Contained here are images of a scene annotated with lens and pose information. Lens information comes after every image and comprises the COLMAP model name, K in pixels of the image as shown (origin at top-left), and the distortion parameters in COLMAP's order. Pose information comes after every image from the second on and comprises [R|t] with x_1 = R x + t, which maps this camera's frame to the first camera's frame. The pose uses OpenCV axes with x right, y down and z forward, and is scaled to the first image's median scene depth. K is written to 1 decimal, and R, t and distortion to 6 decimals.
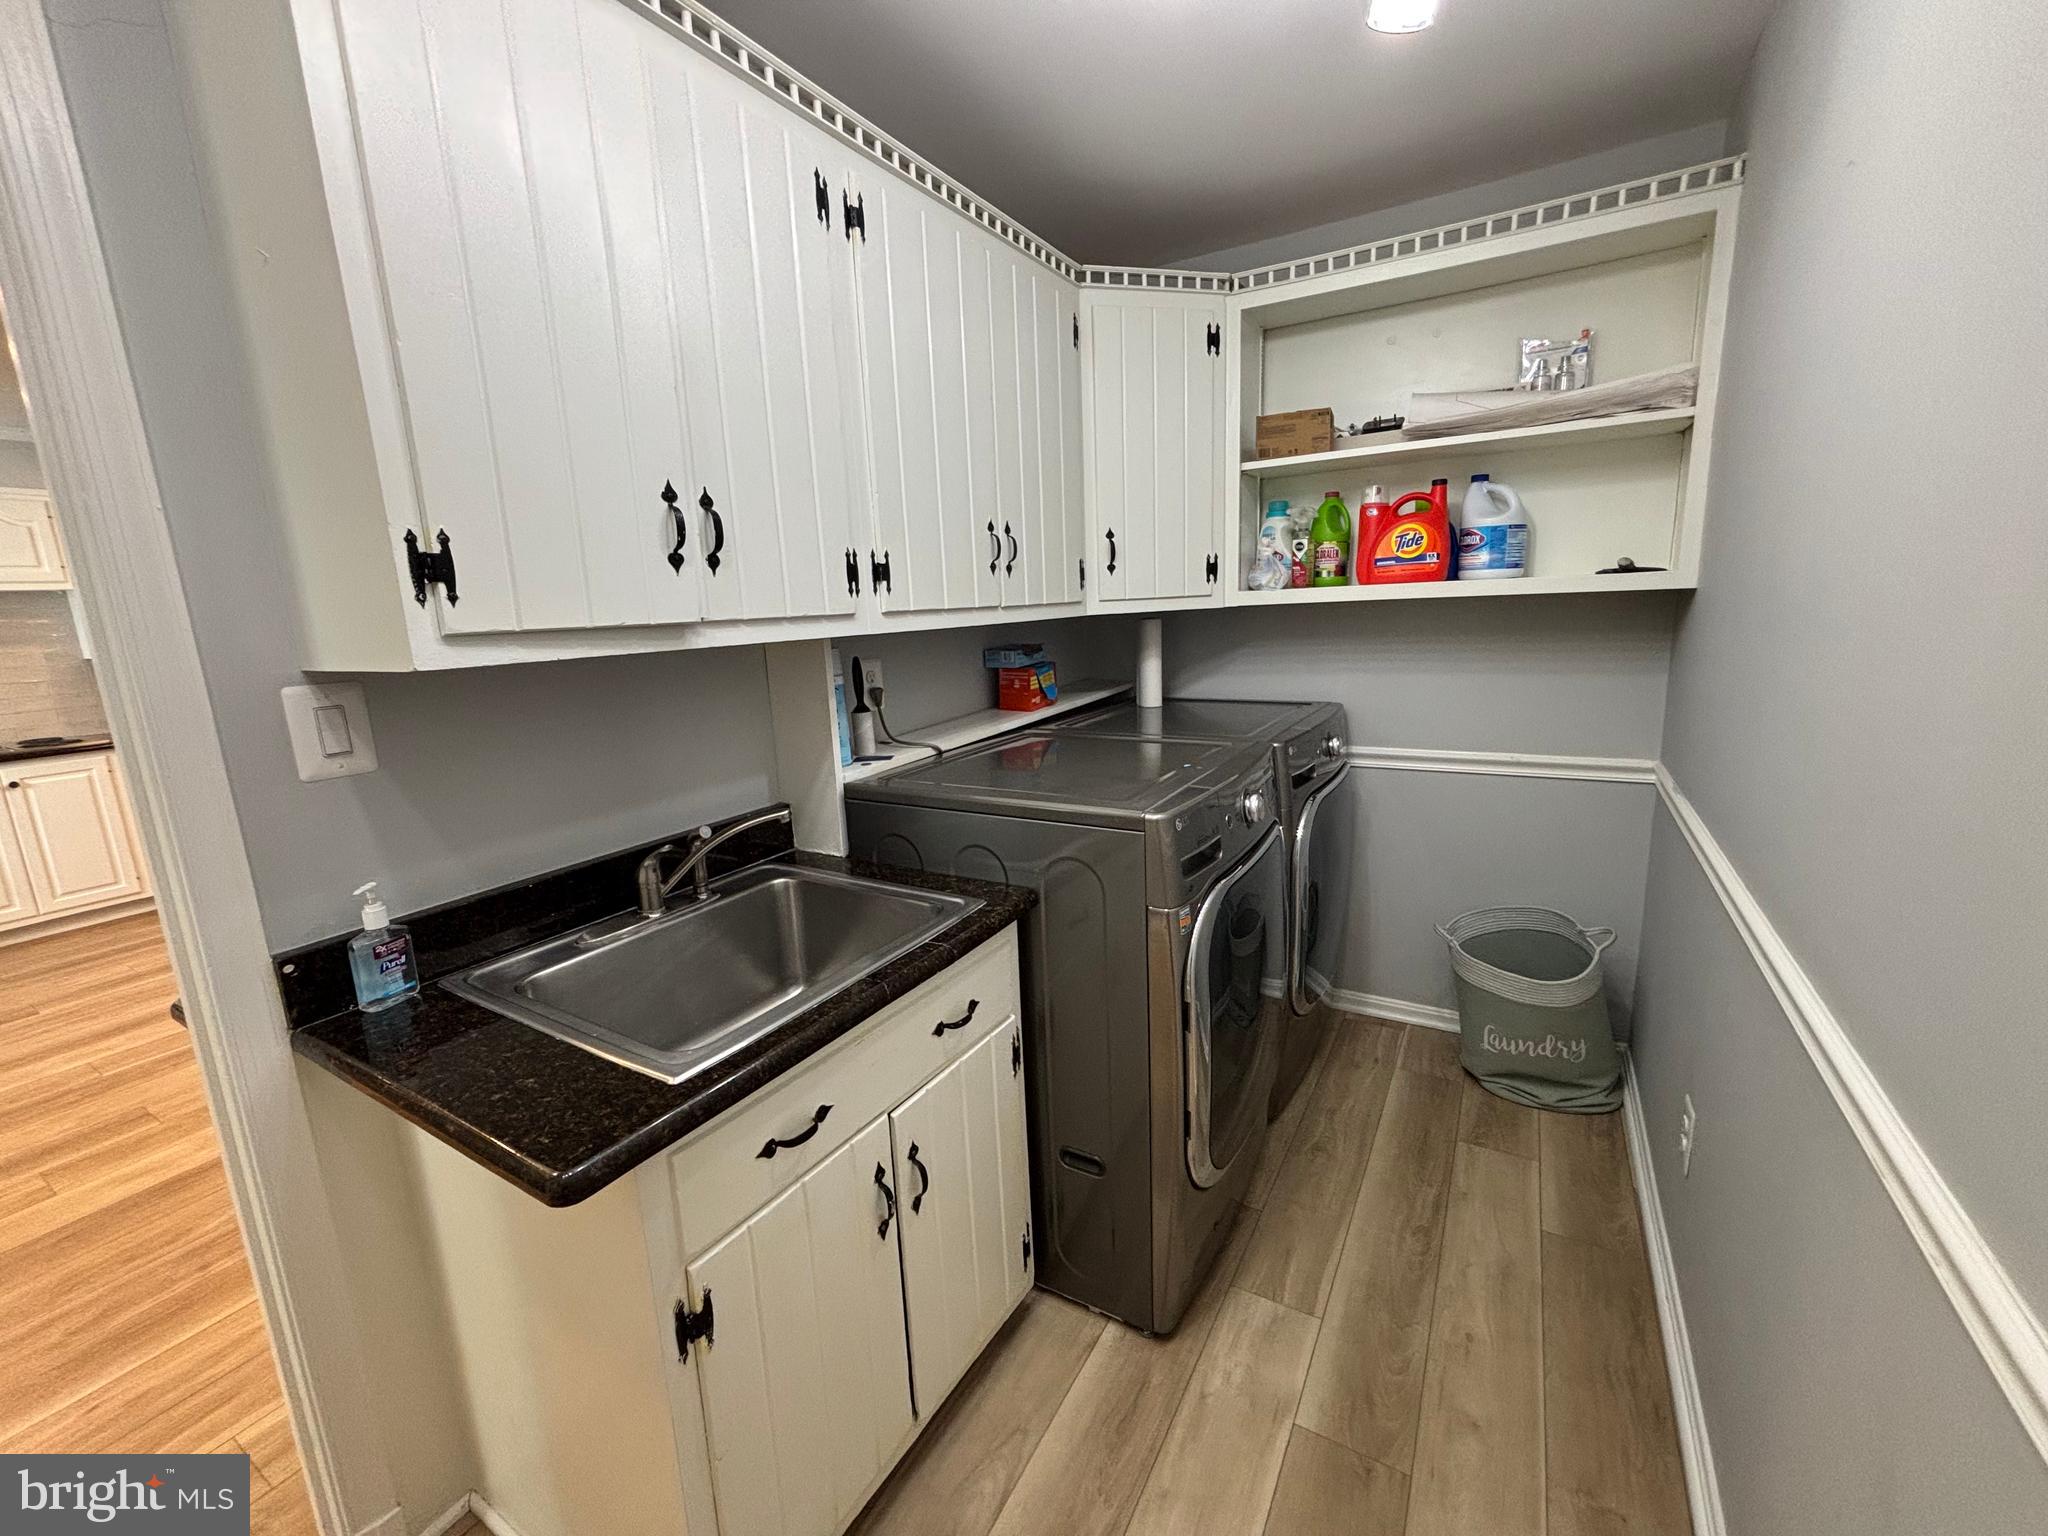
lens RADIAL K [[828.6, 0, 1026.8], [0, 828.6, 765.4], [0, 0, 1]] dist [0.001175, -0.000017]
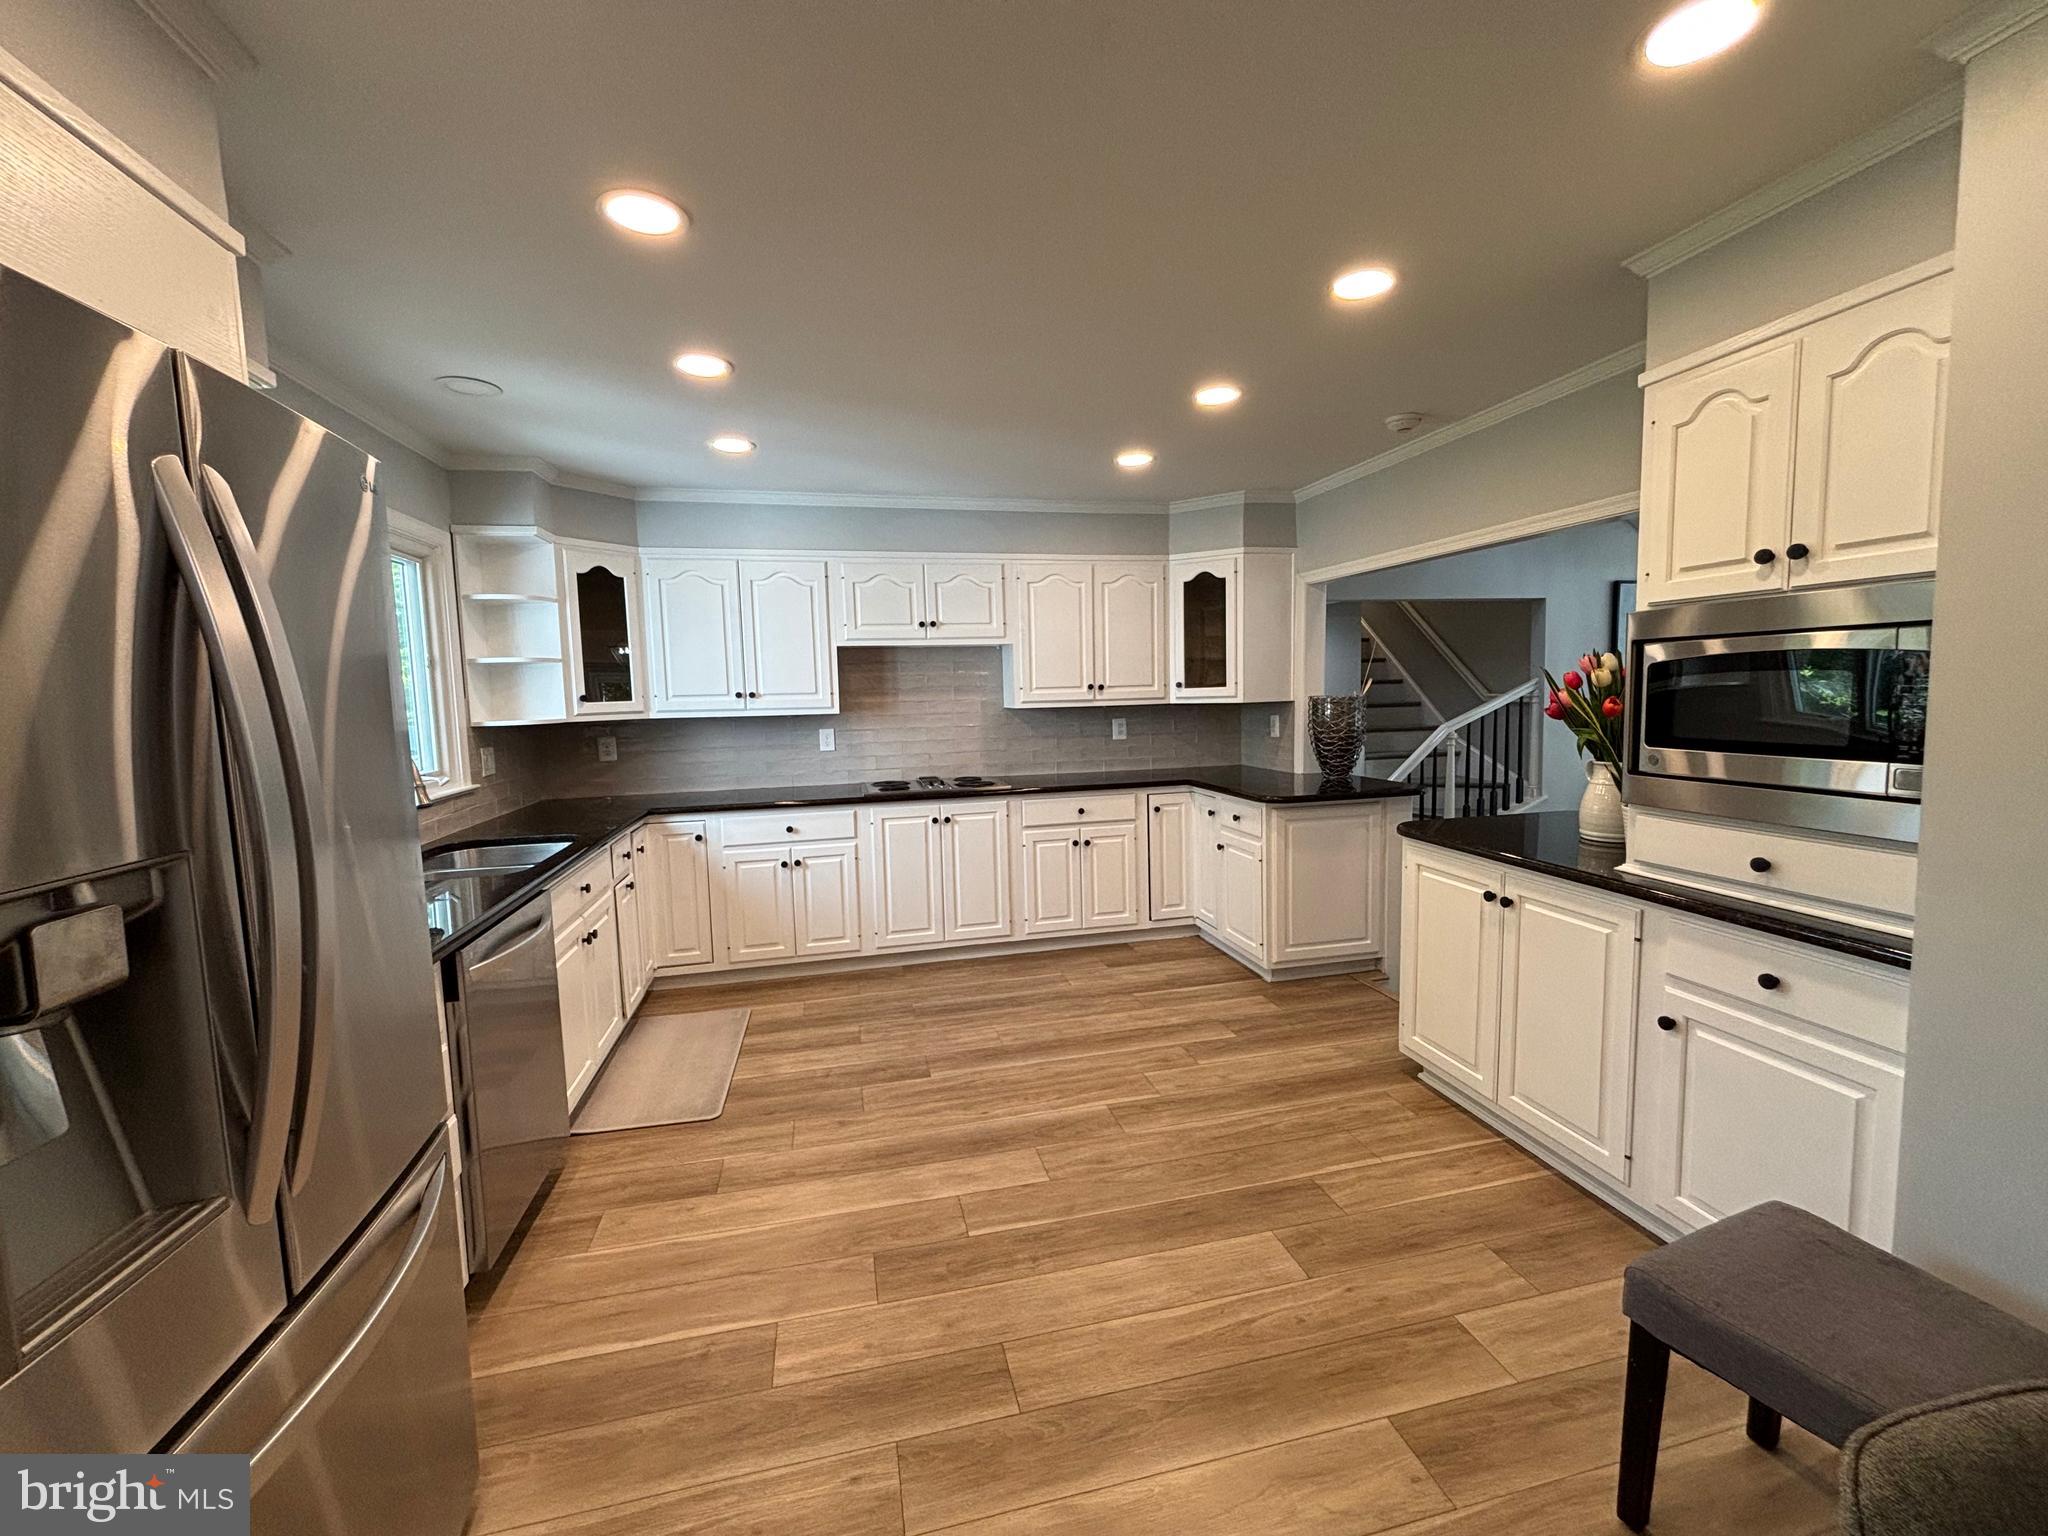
lens RADIAL K [[828.6, 0, 1027.0], [0, 828.6, 765.6], [0, 0, 1]] dist [0.001175, -0.000017]
pose [[0.700486, 0.090110, -0.707955, -0.401676], [-0.144333, 0.989385, -0.016878, -0.045879], [0.698919, 0.114004, 0.706056, 0.310571]]
